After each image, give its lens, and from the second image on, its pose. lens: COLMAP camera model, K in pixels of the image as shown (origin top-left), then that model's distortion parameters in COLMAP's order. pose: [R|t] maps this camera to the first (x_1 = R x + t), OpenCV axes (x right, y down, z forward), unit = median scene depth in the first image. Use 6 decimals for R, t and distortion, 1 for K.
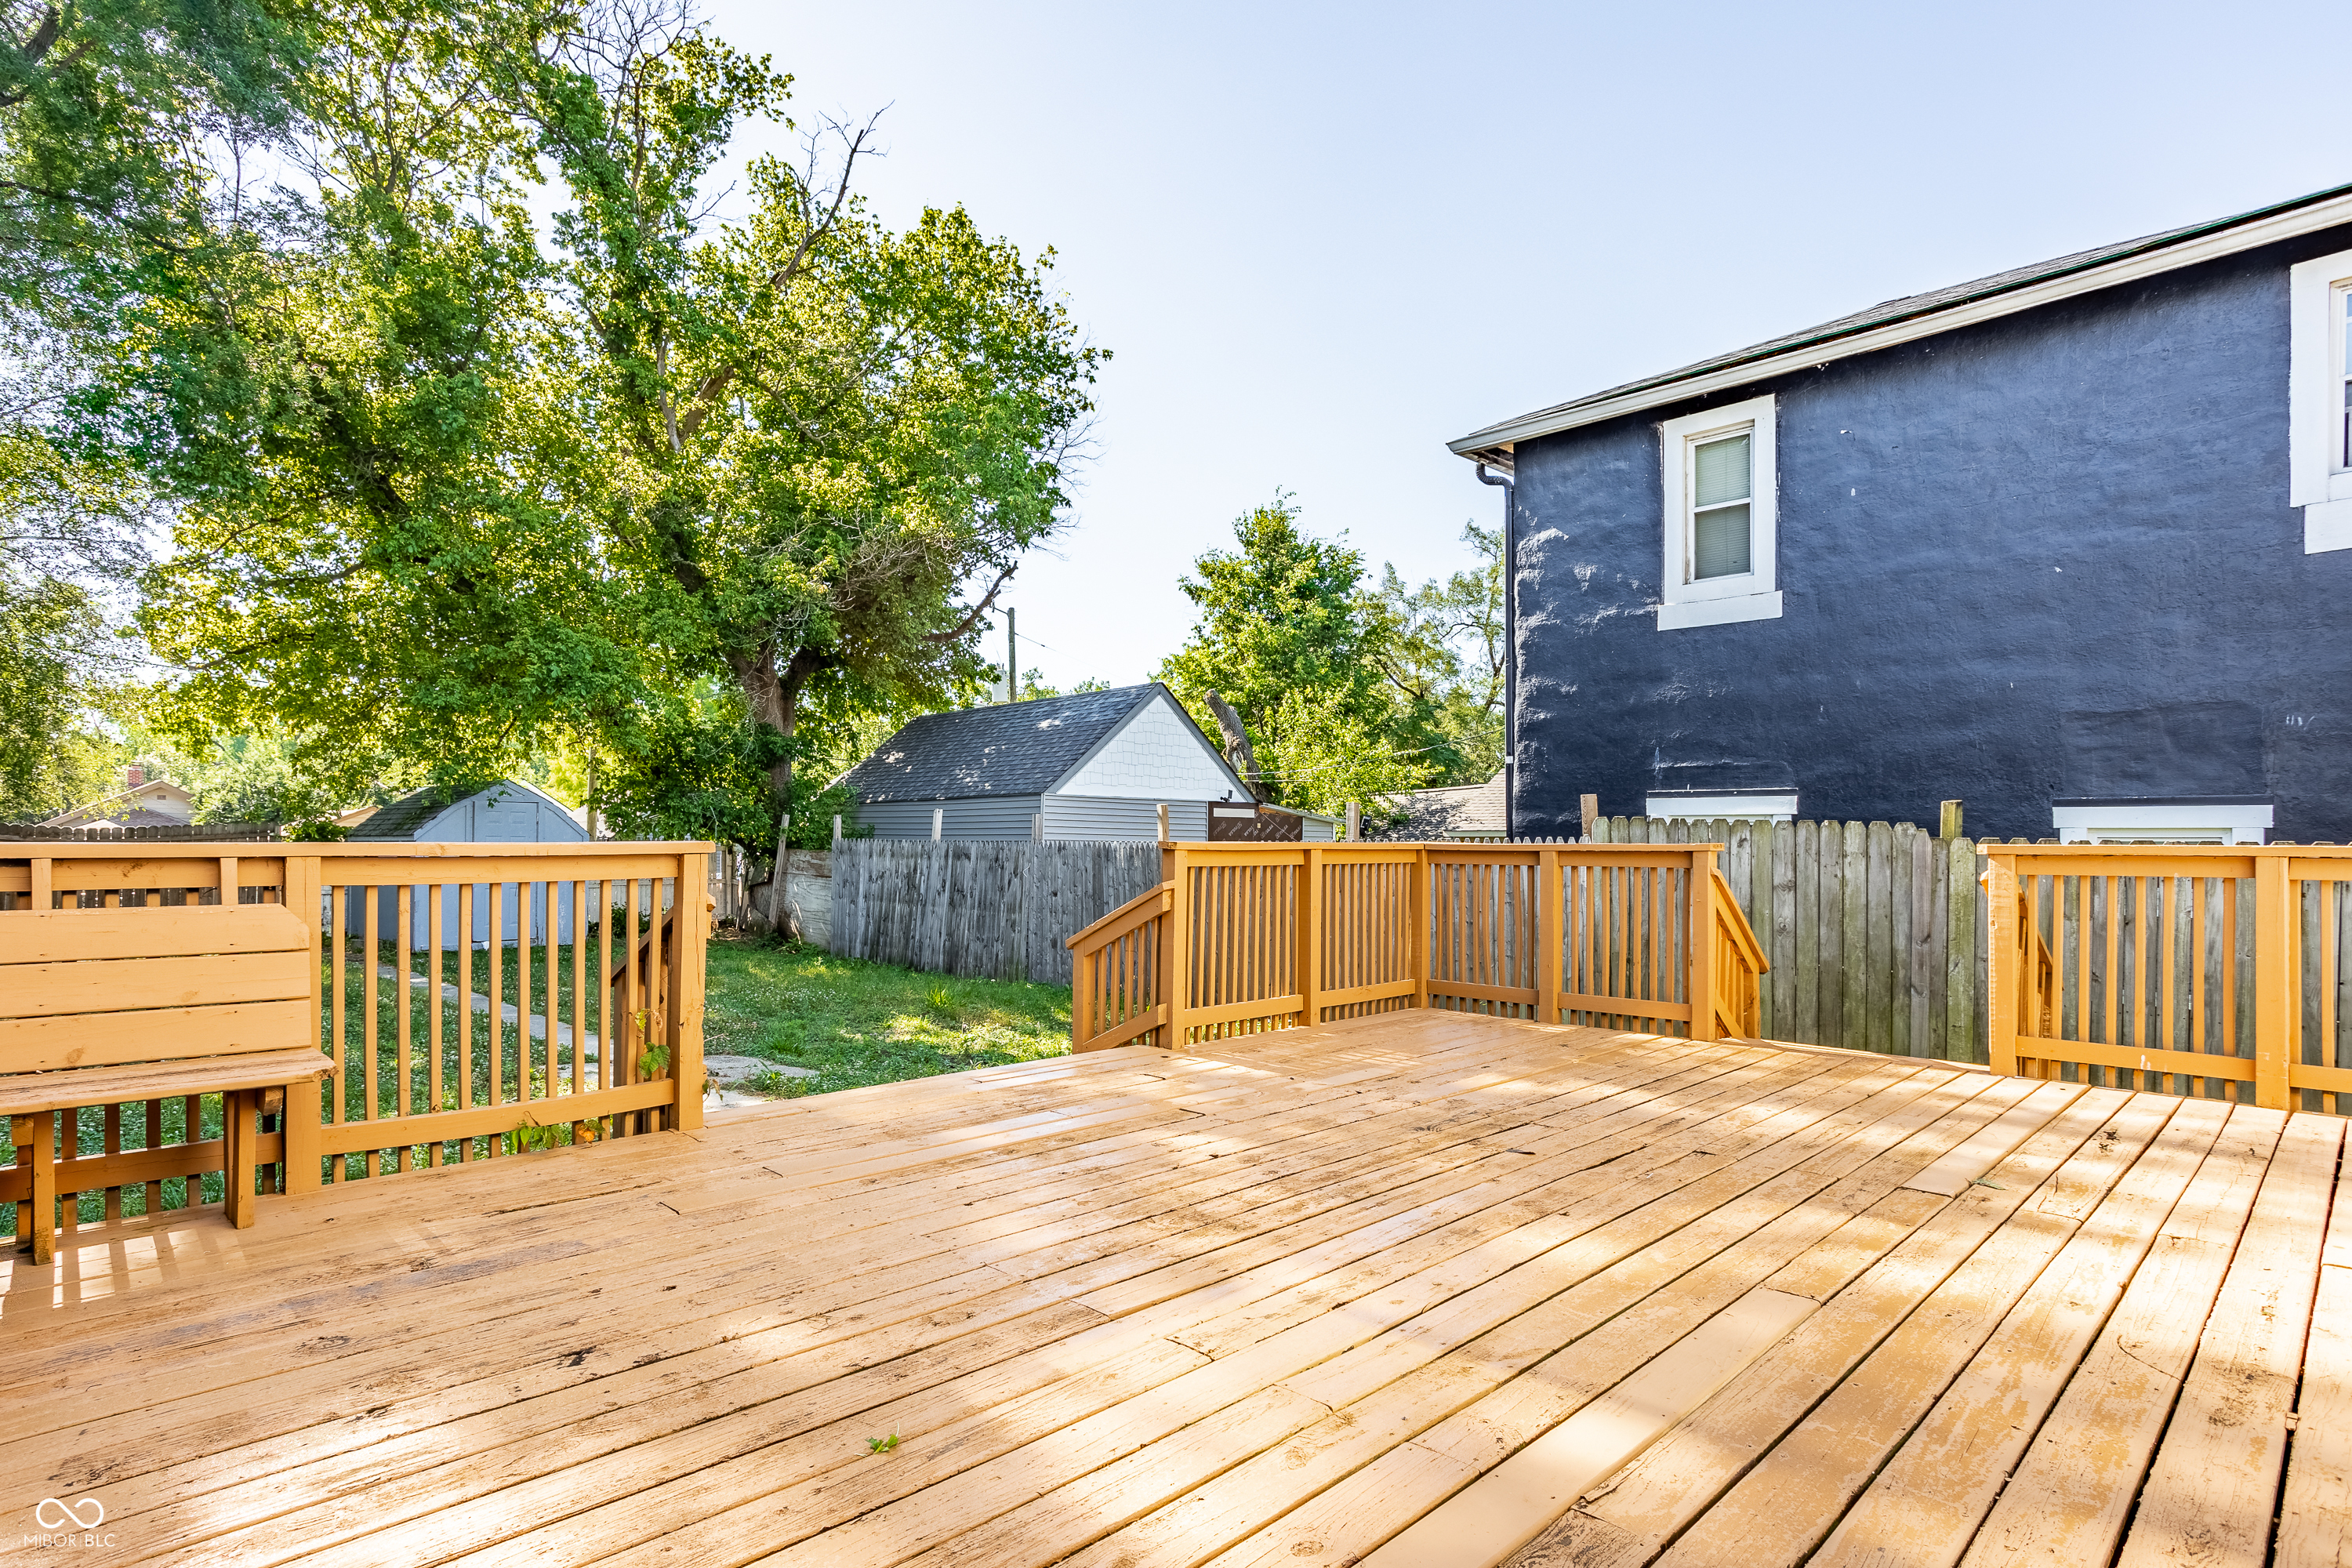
lens RADIAL K [[1182.6, 0, 1193.0], [0, 1182.6, 844.5], [0, 0, 1]] dist [-0.002161, -0.000383]
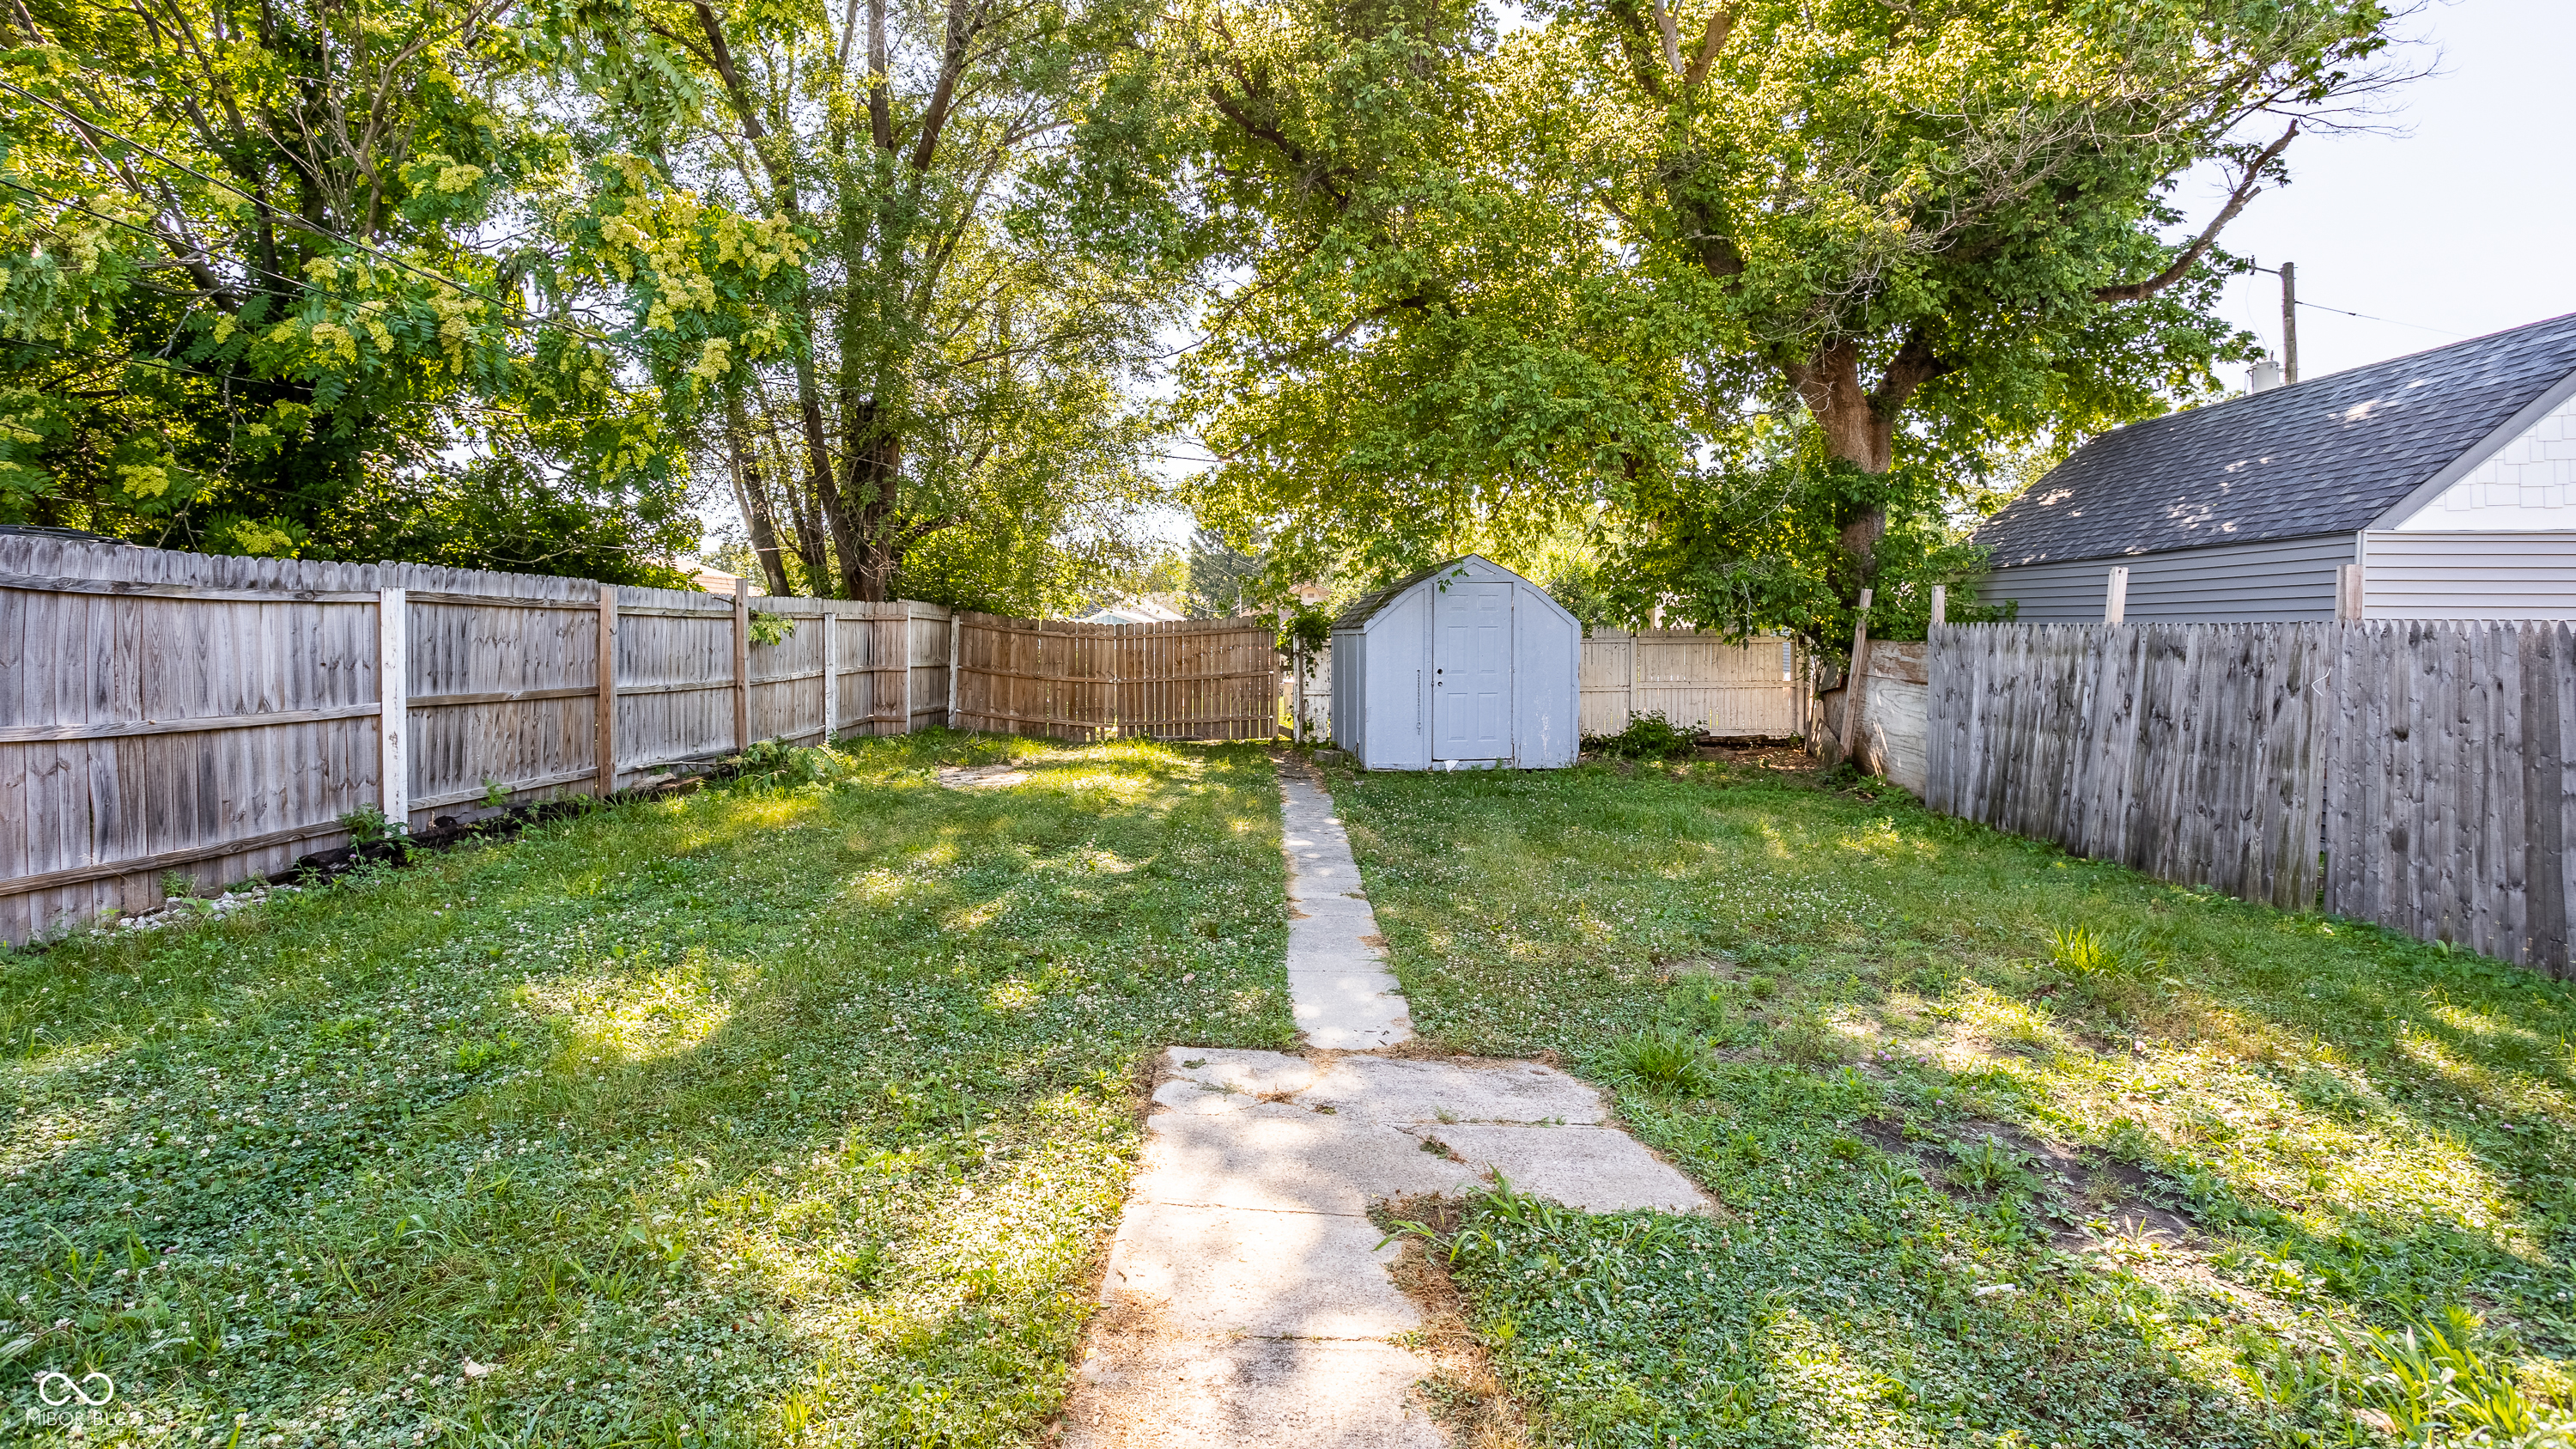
lens RADIAL K [[1273.0, 0, 1262.9], [0, 1273.0, 641.7], [0, 0, 1]] dist [-0.009542, 0.003847]
pose [[0.670978, -0.002562, -0.741473, -0.038380], [0.004913, 0.999987, 0.000991, 0.002172], [0.741461, -0.004307, 0.670982, 0.271536]]
